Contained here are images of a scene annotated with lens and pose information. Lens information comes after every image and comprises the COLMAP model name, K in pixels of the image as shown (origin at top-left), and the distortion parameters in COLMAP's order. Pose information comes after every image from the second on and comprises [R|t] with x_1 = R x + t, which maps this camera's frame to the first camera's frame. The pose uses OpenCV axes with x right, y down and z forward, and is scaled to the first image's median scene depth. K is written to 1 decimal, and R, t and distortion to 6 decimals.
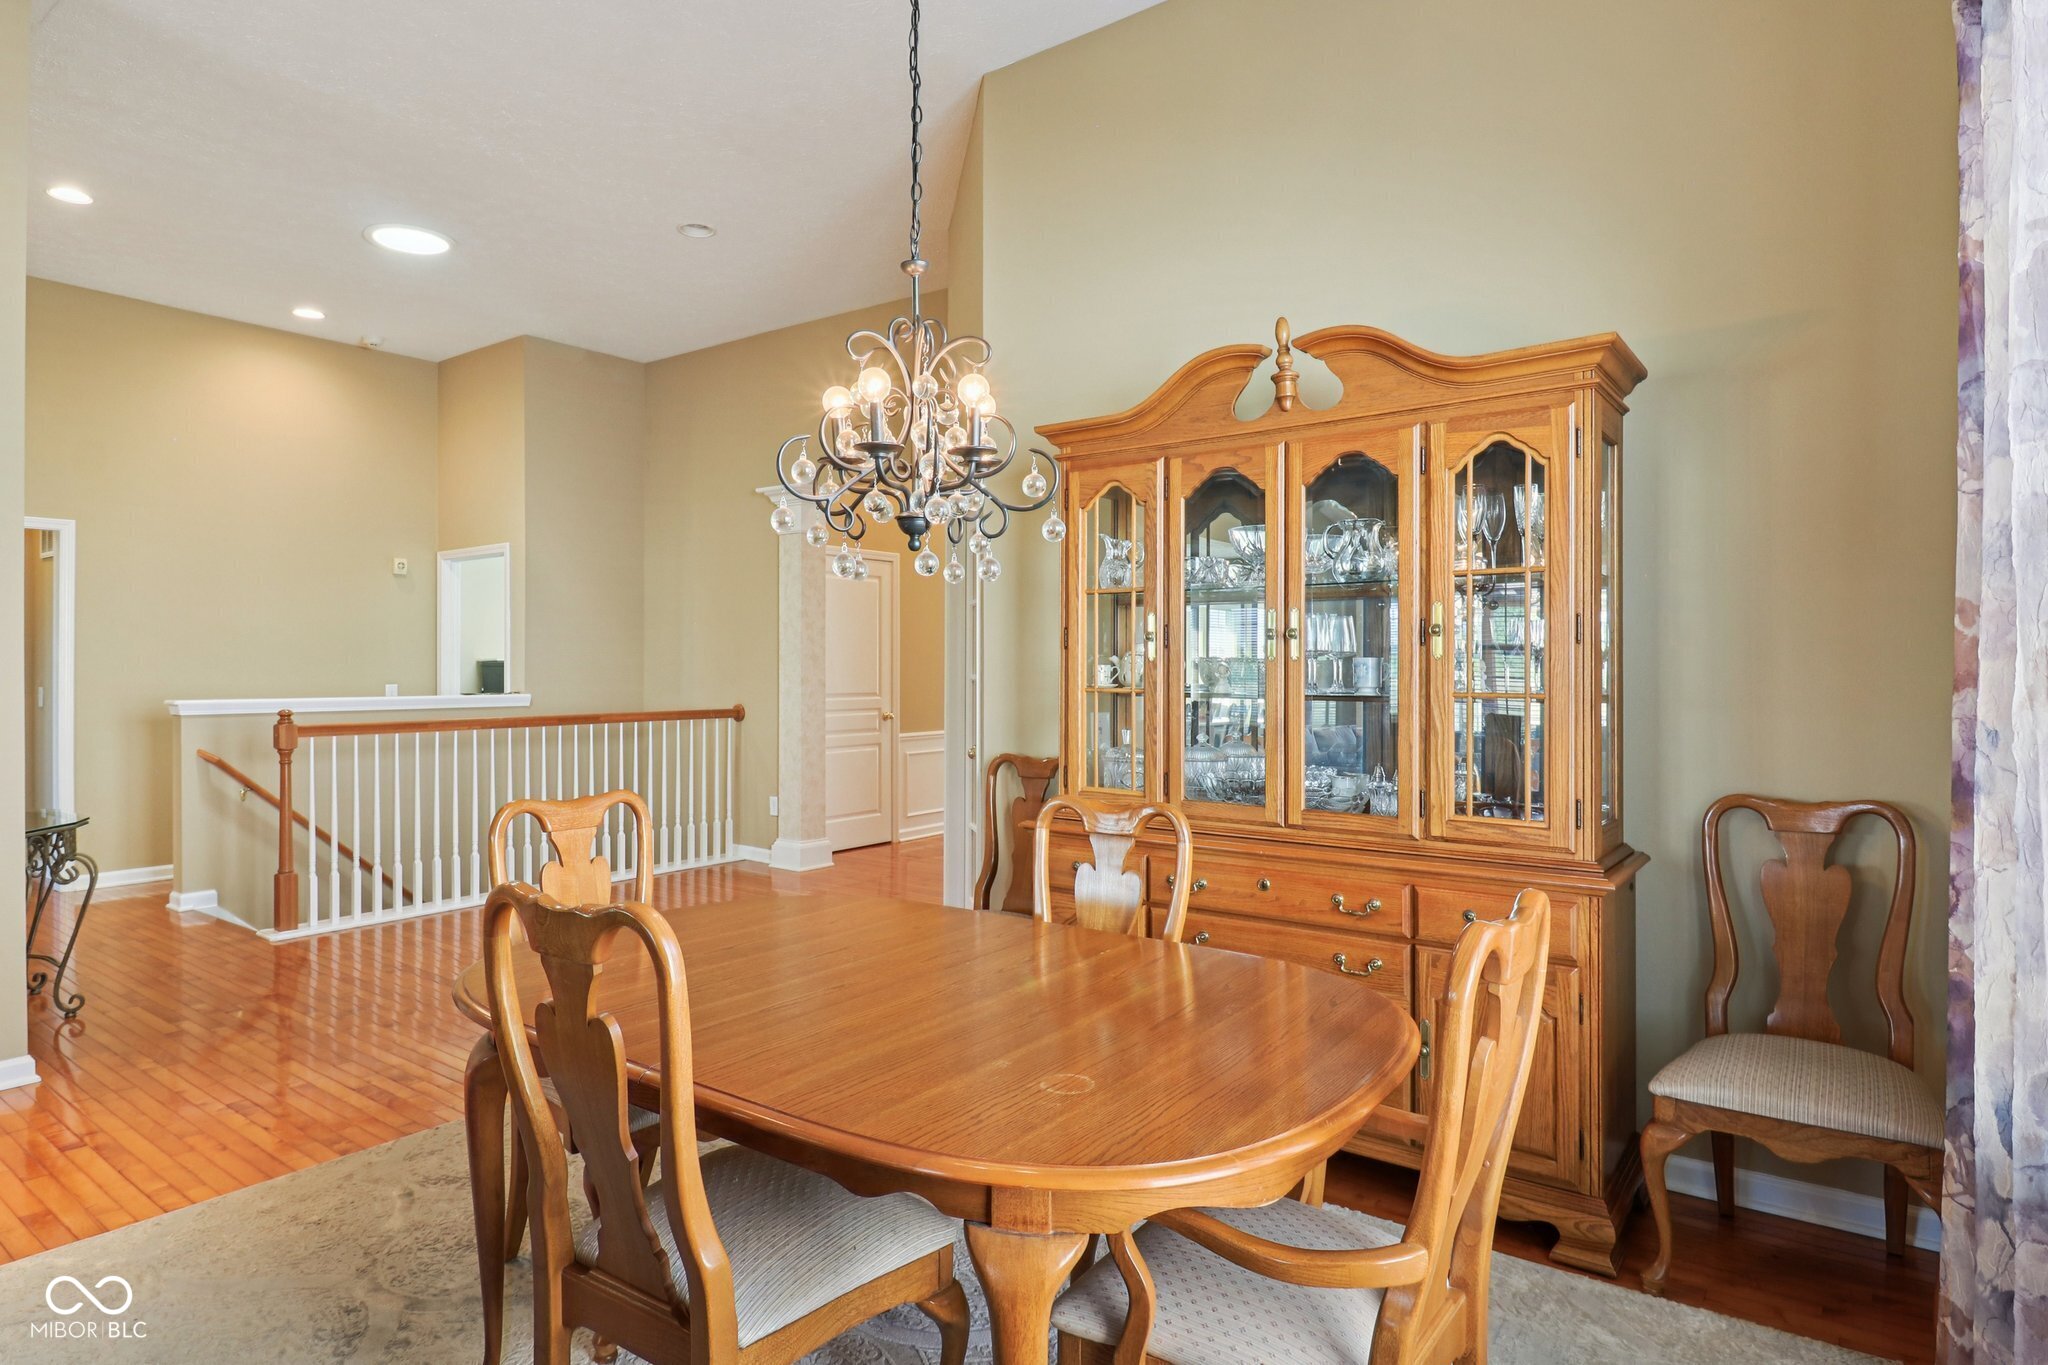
lens RADIAL K [[1114.1, 0, 1020.5], [0, 1114.1, 670.9], [0, 0, 1]] dist [0.001397, -0.002948]
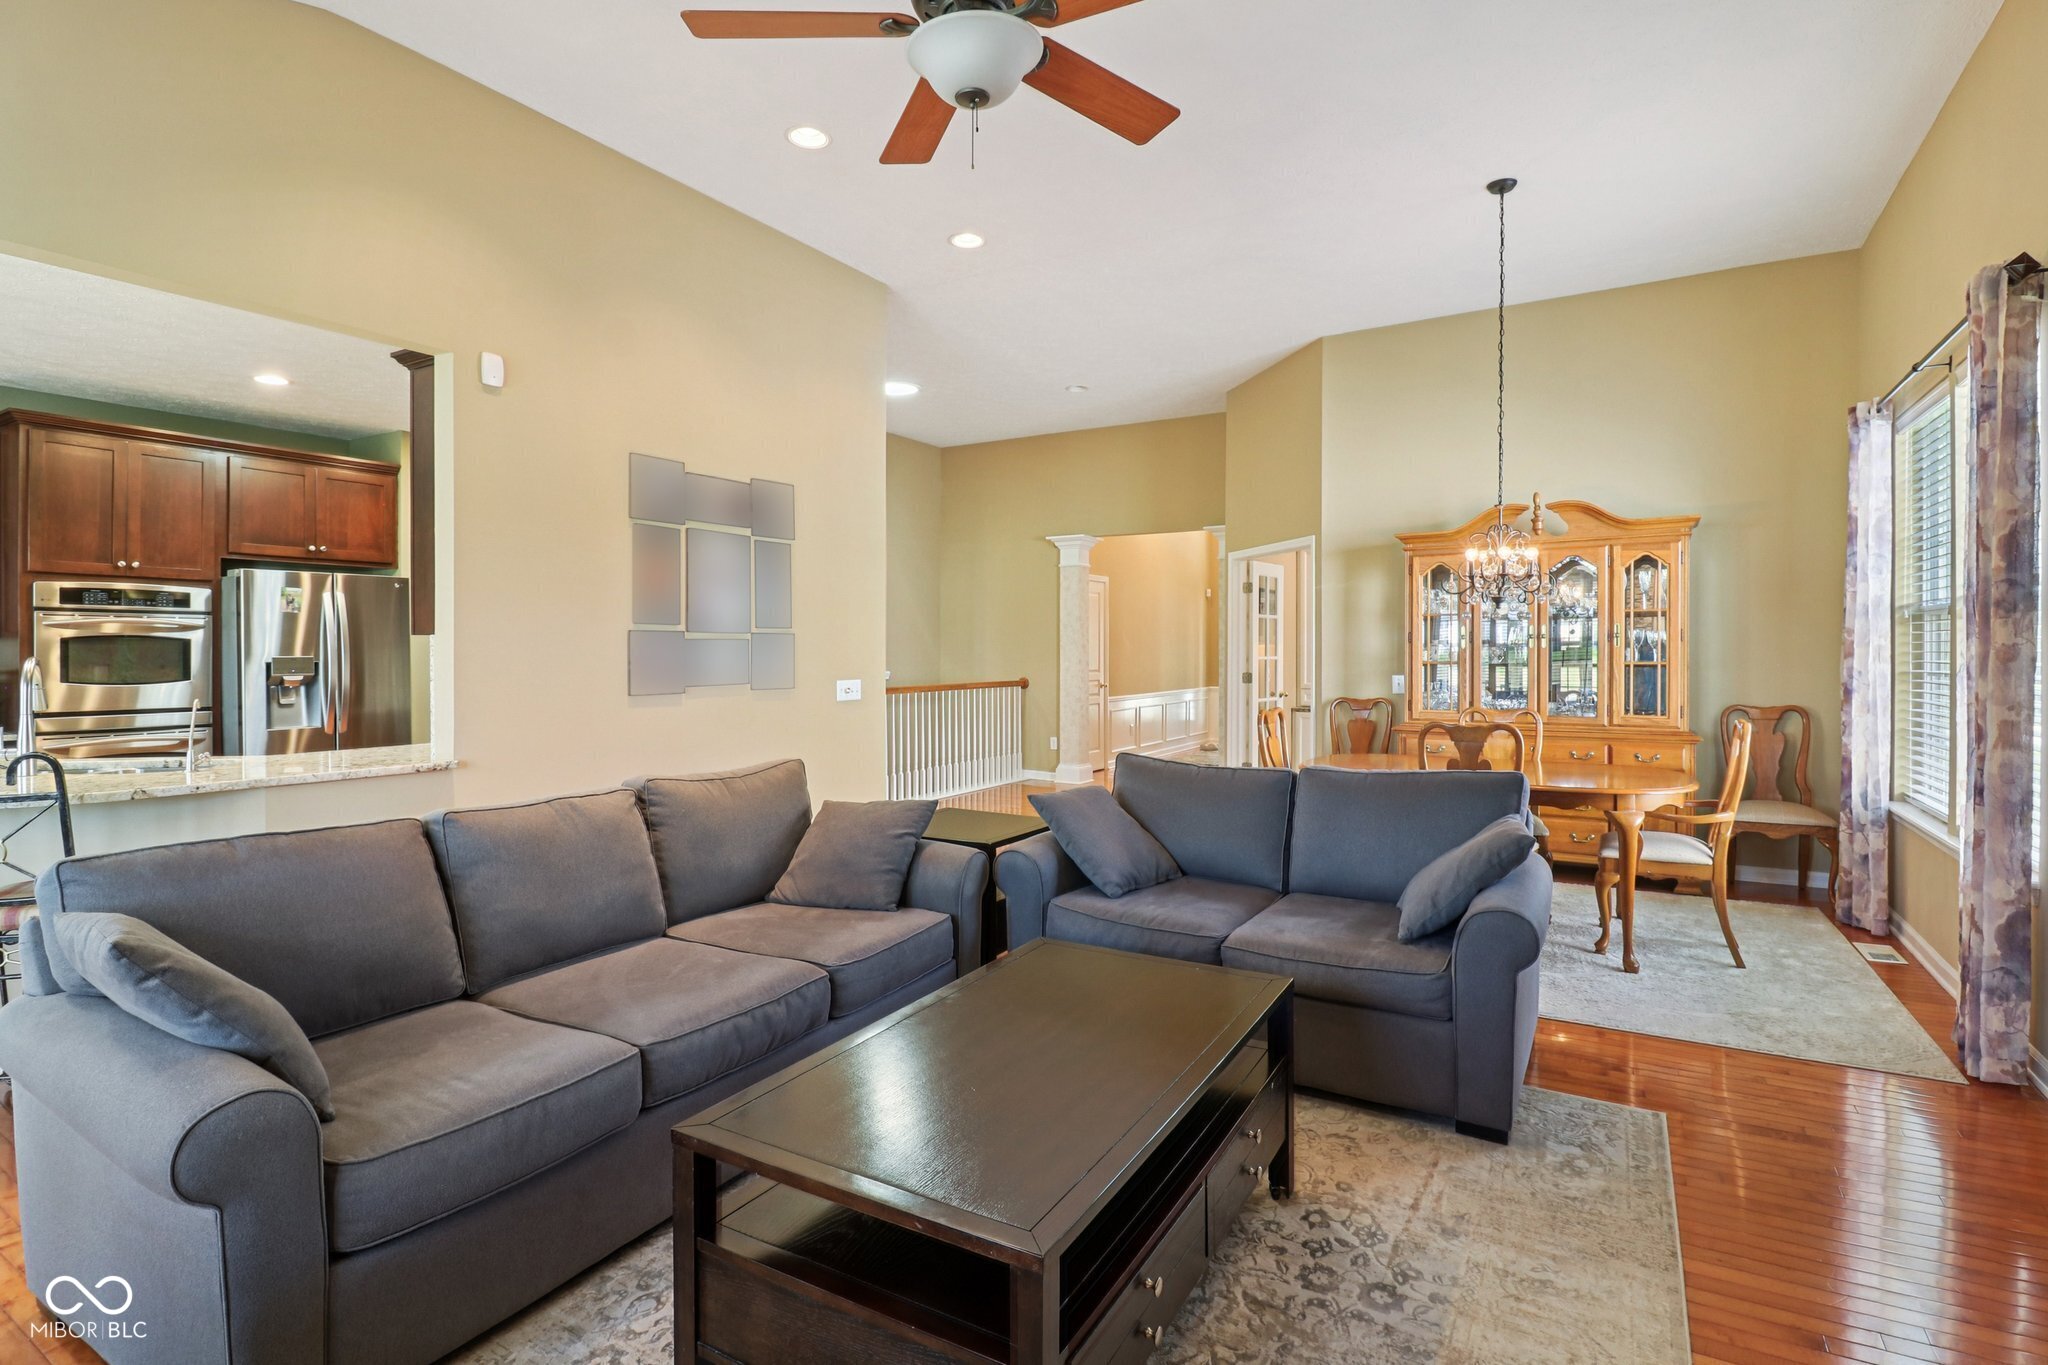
lens RADIAL K [[982.5, 0, 1031.9], [0, 982.5, 665.0], [0, 0, 1]] dist [-0.002222, -0.000226]
pose [[0.994957, -0.010659, 0.099731, -1.042998], [0.009415, 0.999872, 0.012928, -0.012453], [-0.099856, -0.011924, 0.994930, -0.912437]]
